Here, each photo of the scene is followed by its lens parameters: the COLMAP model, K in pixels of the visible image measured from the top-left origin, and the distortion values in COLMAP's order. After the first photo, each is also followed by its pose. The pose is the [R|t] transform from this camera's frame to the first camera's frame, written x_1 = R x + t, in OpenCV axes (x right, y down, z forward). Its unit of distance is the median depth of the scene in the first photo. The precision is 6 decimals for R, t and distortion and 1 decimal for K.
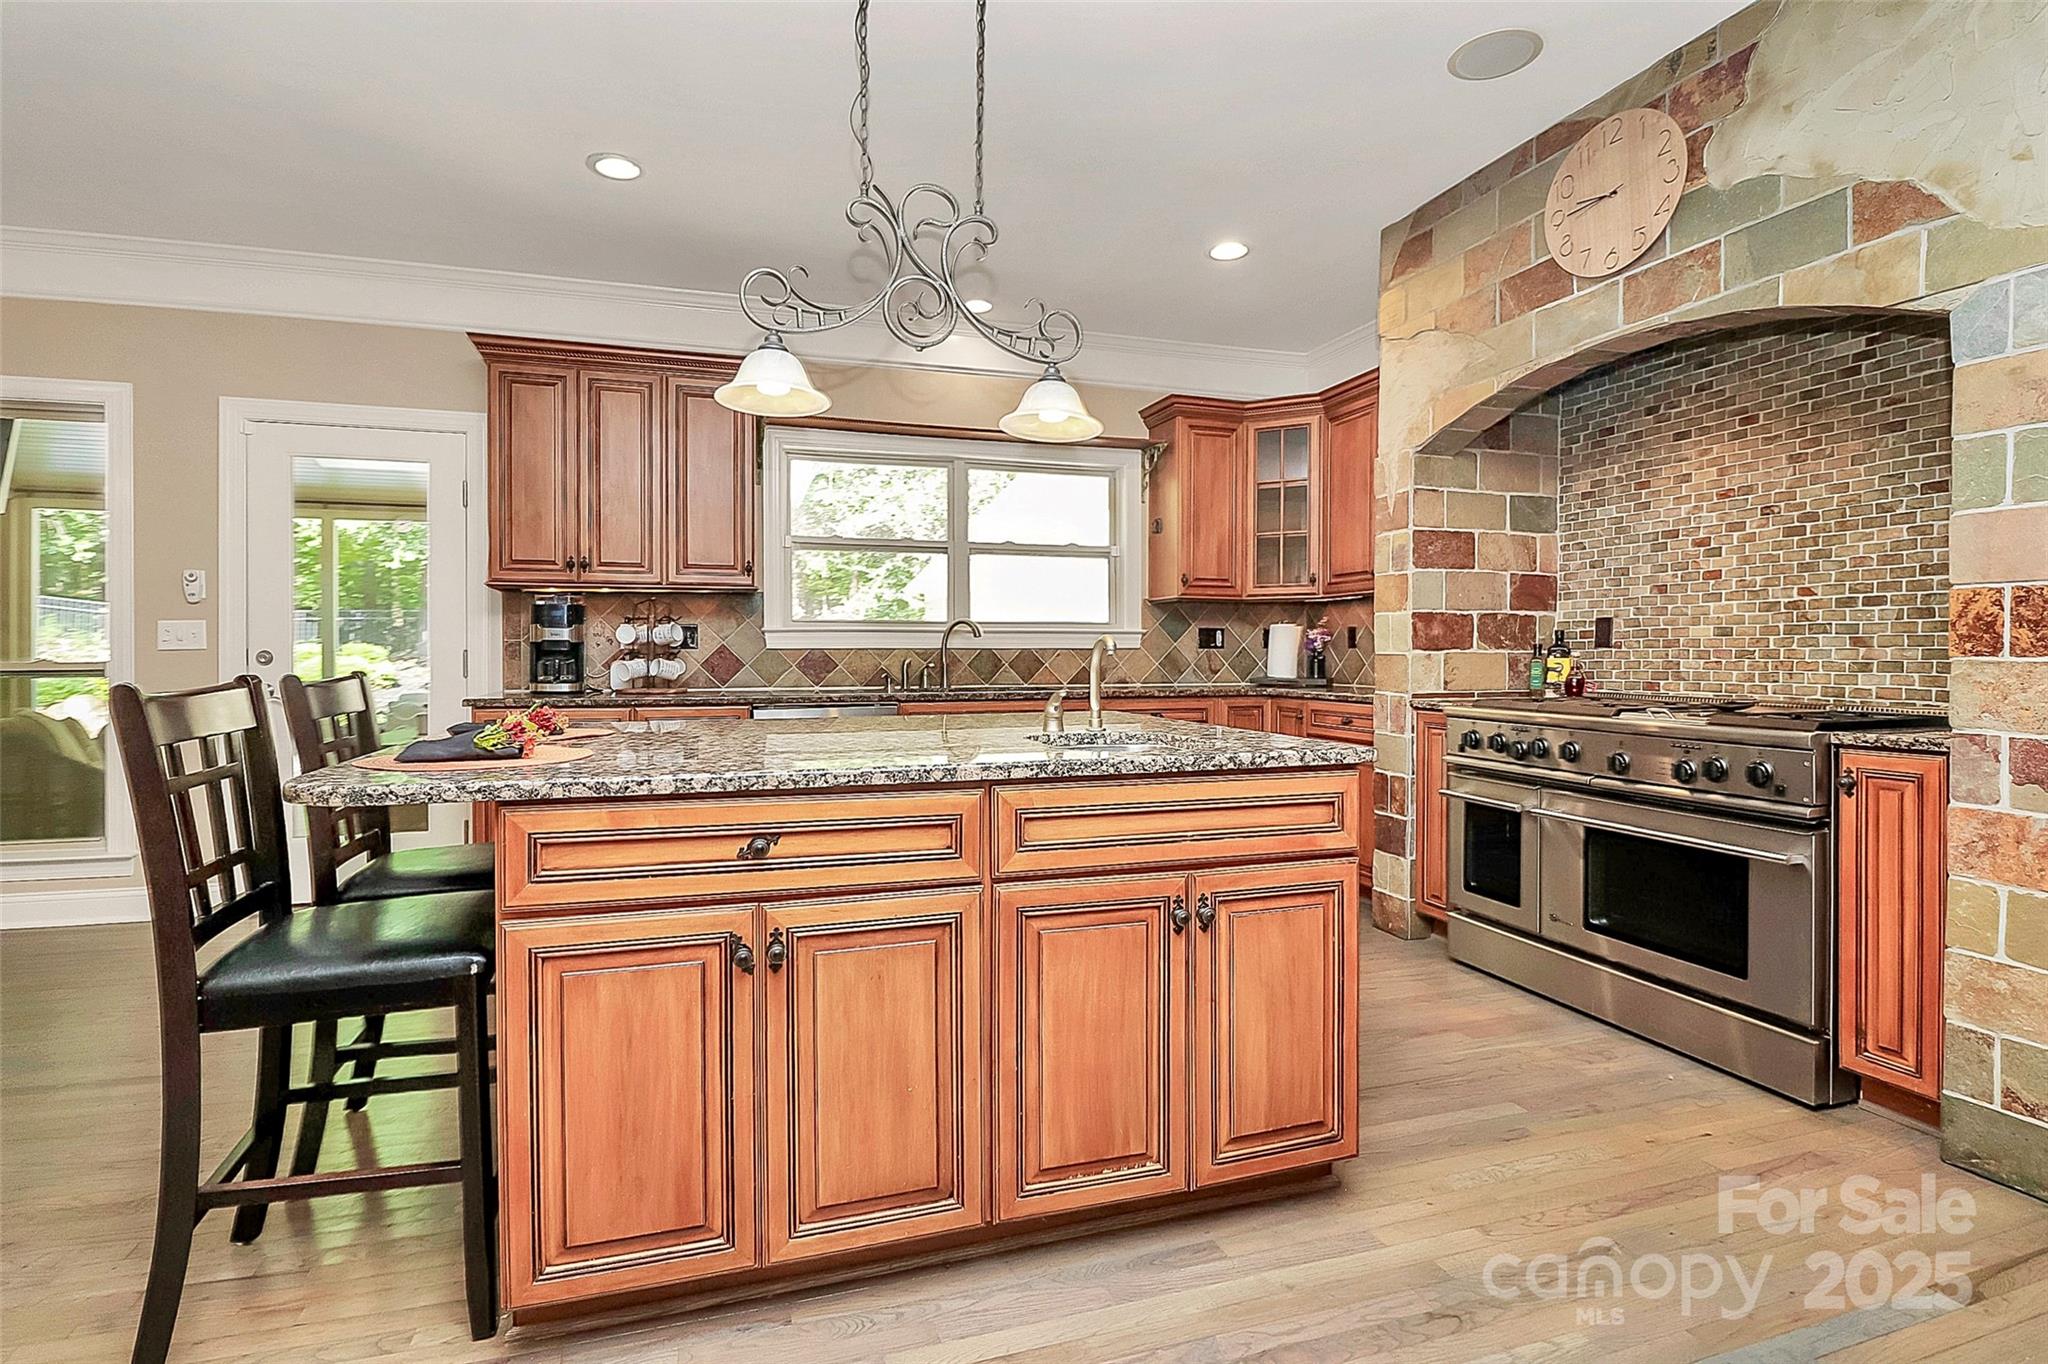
lens RADIAL K [[967.6, 0, 1025.5], [0, 967.6, 660.2], [0, 0, 1]] dist [-0.010937, -0.006487]
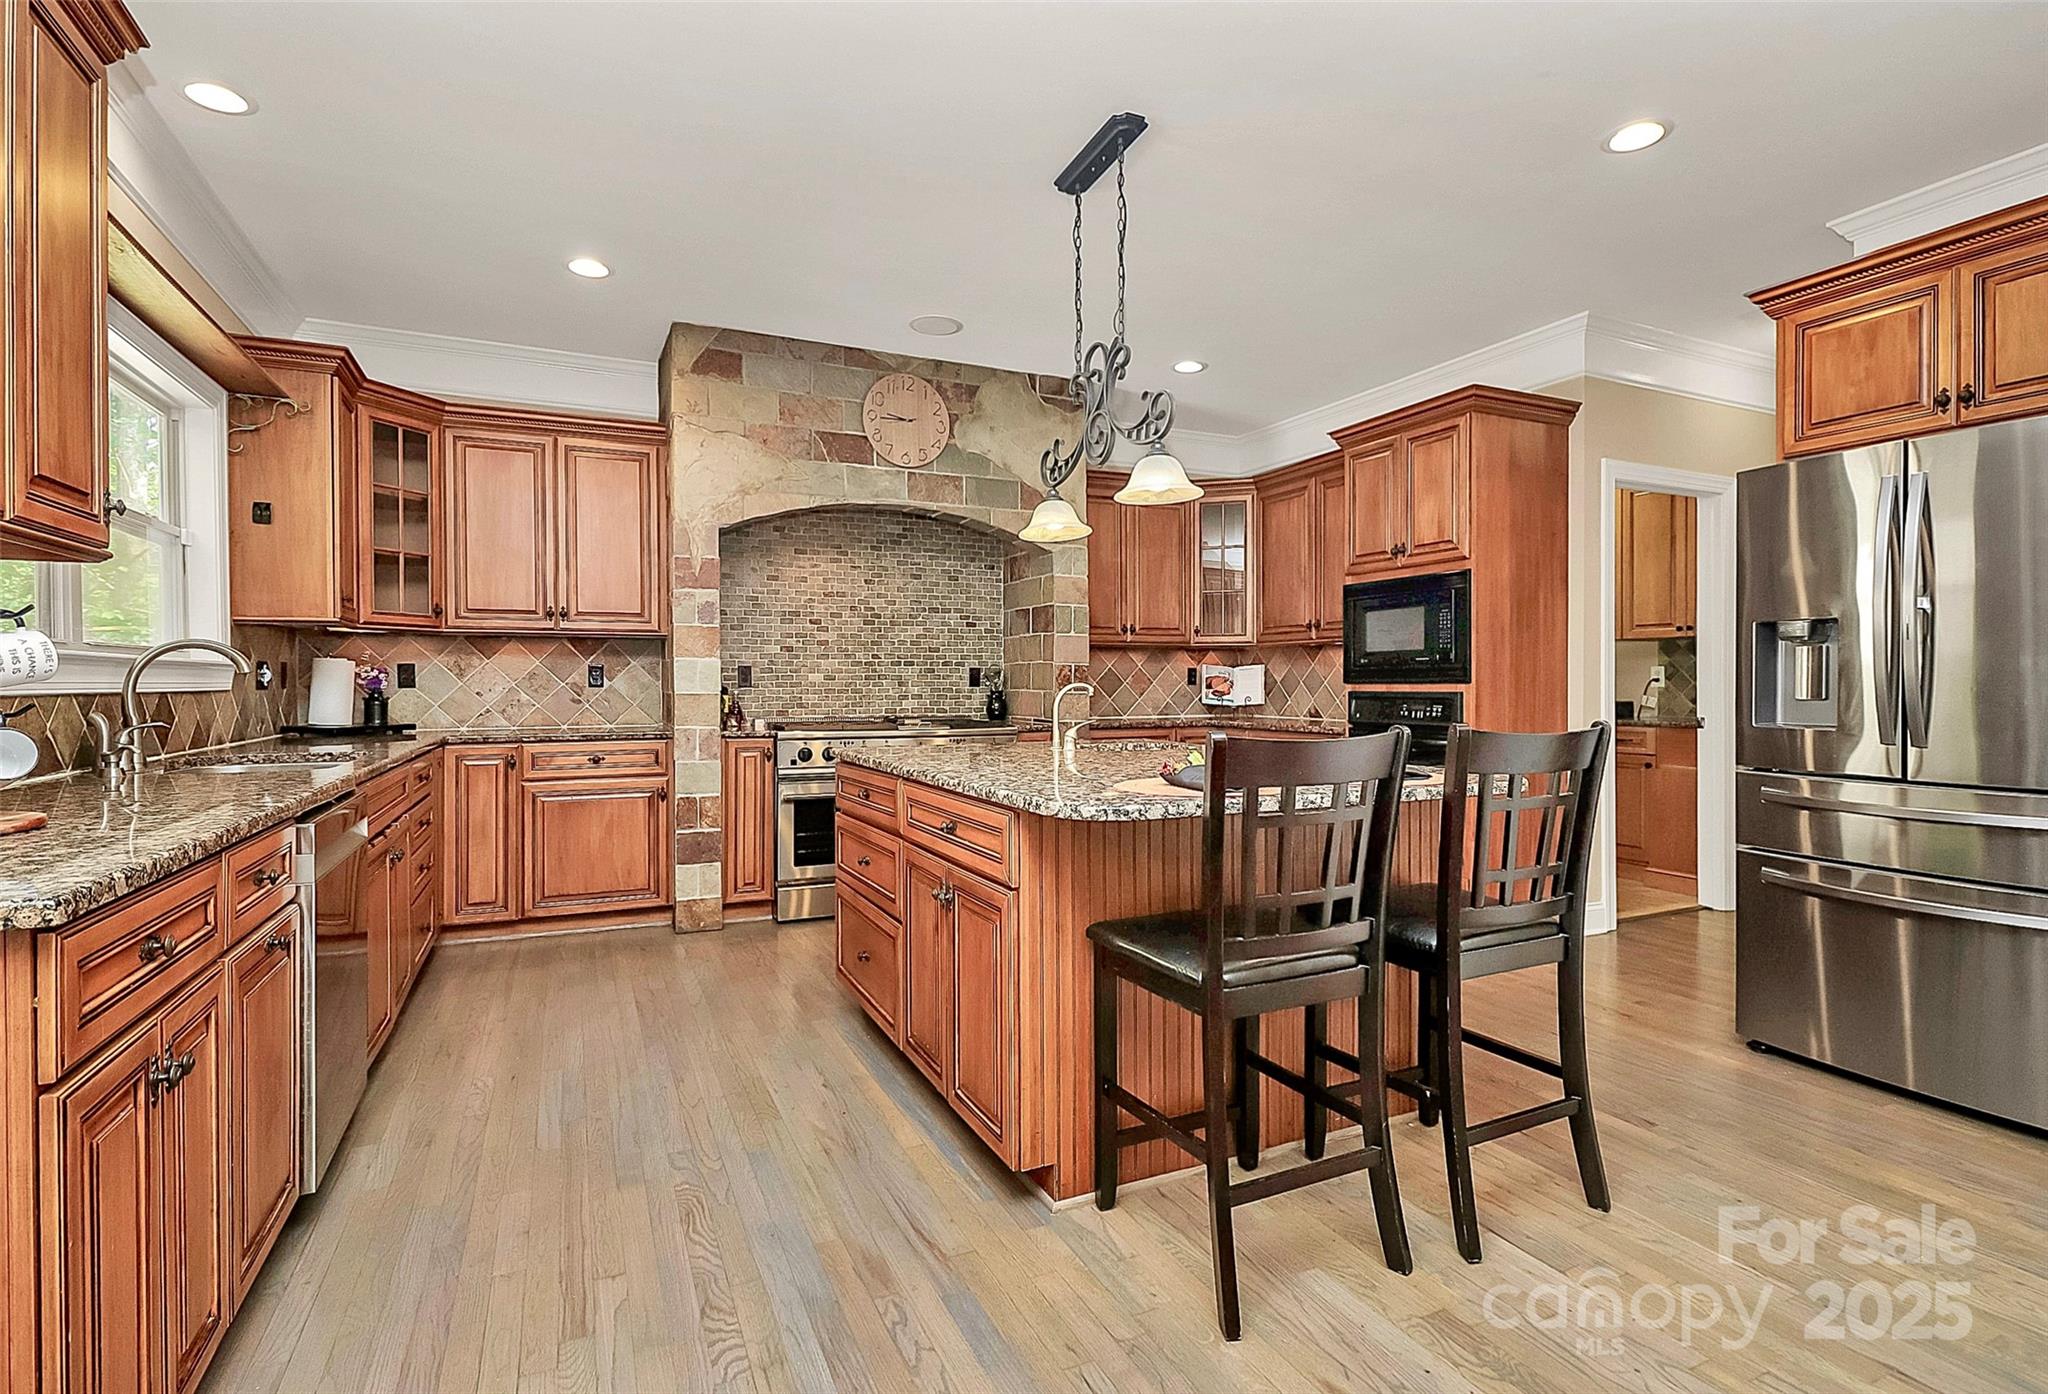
lens RADIAL K [[995.0, 0, 1020.6], [0, 995.0, 704.3], [0, 0, 1]] dist [0.018755, 0.000008]
pose [[-0.118827, -0.019521, 0.992723, -0.990209], [0.013503, 0.999682, 0.021275, -0.015664], [-0.992823, 0.015933, -0.118526, 0.859826]]
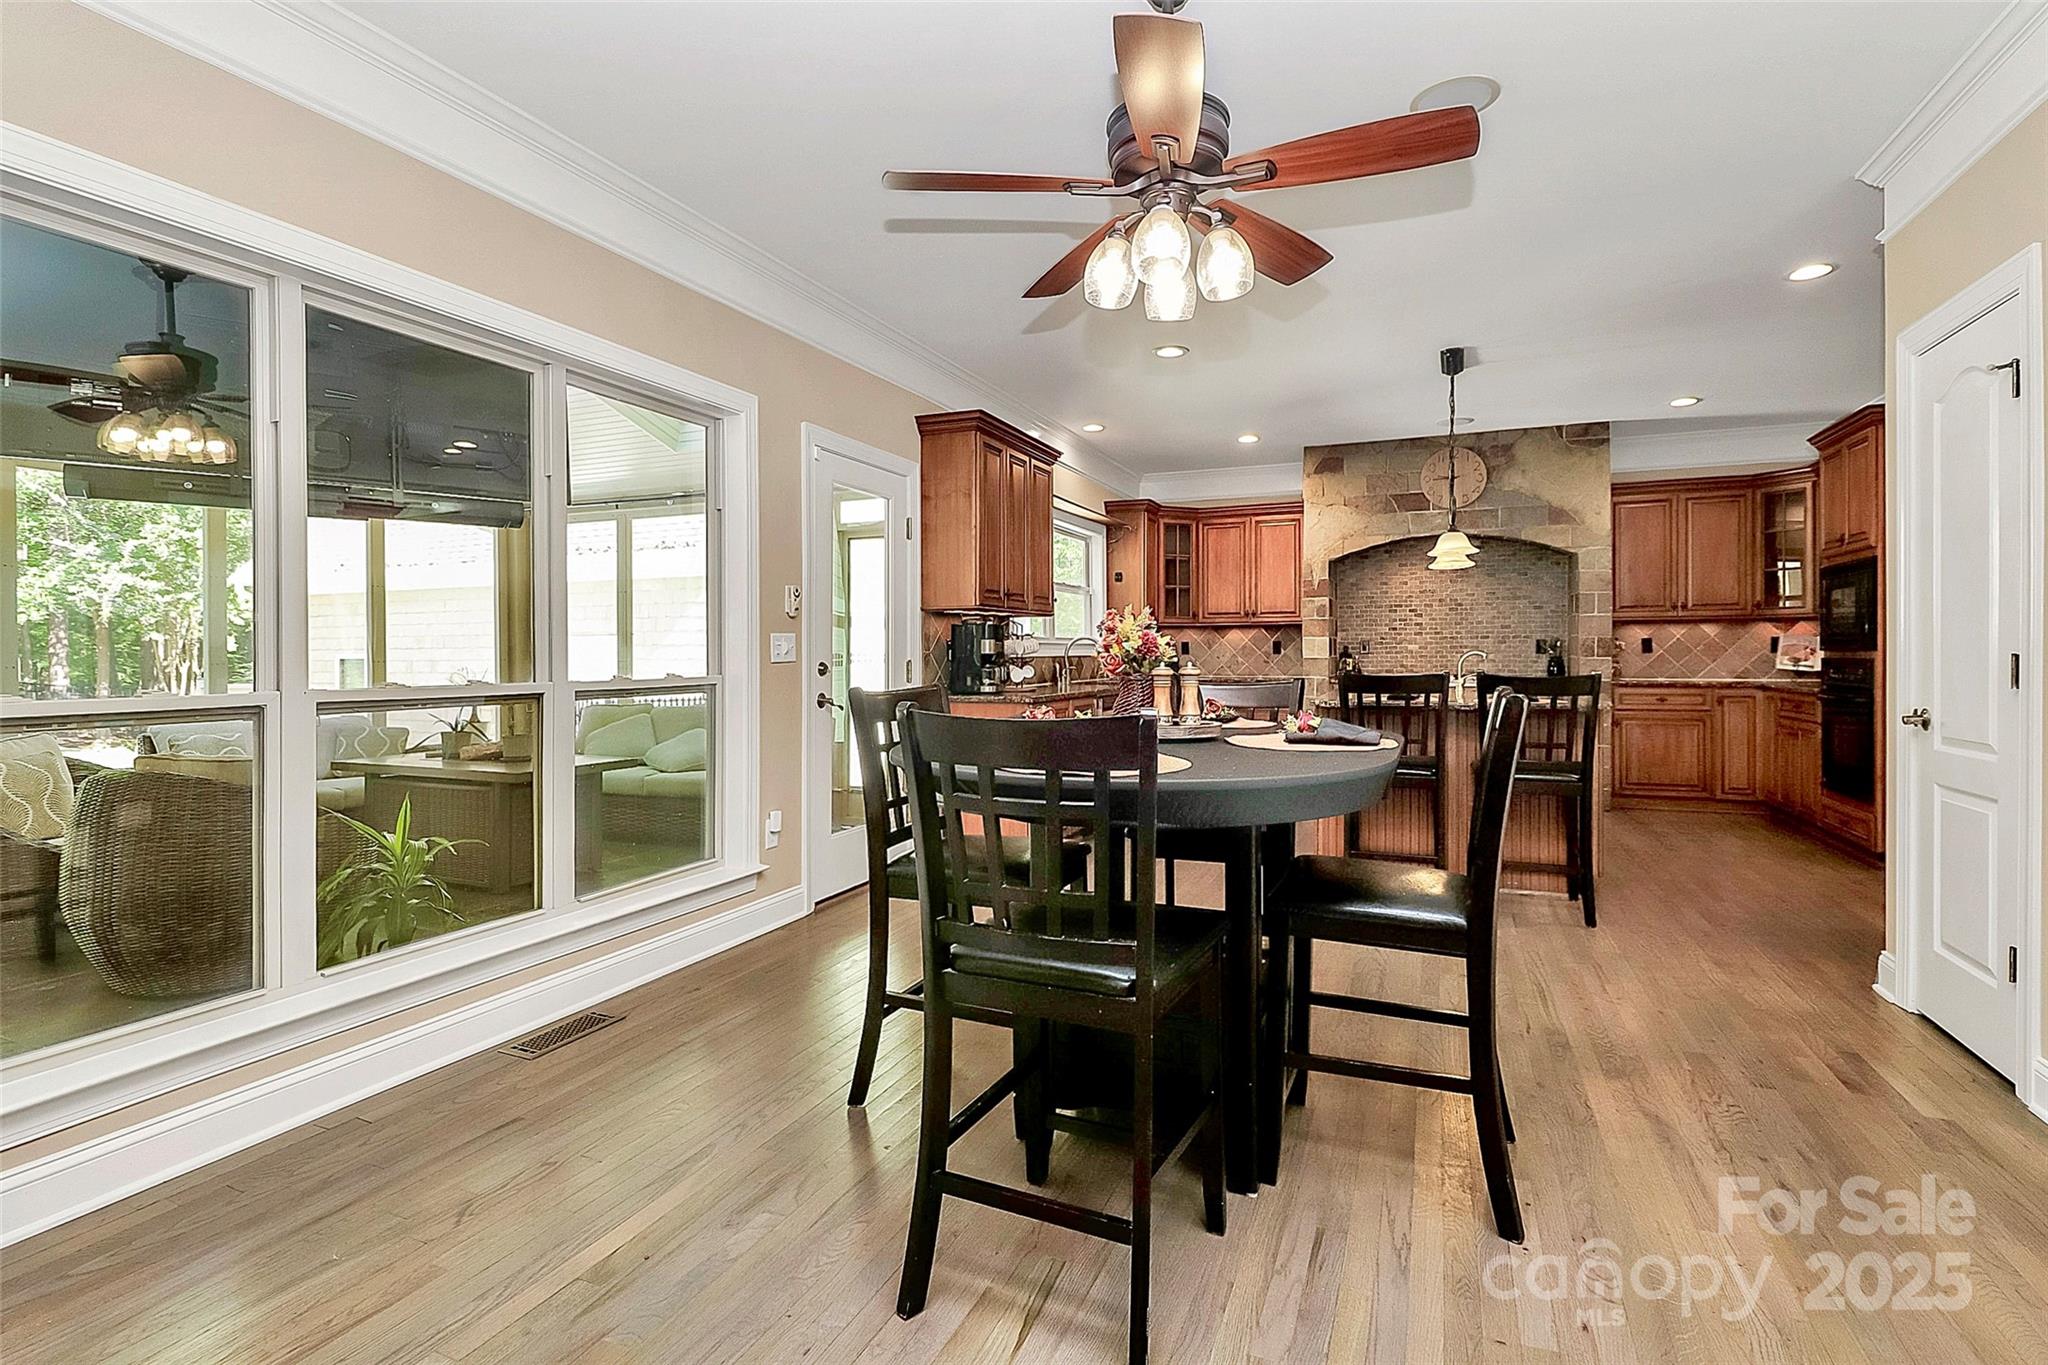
lens RADIAL K [[967.6, 0, 1019.3], [0, 967.6, 656.1], [0, 0, 1]] dist [-0.010937, -0.006487]
pose [[0.659667, -0.005175, 0.751540, -1.772372], [0.012712, 0.999910, -0.004272, -0.010368], [-0.751451, 0.012371, 0.659673, 0.145870]]
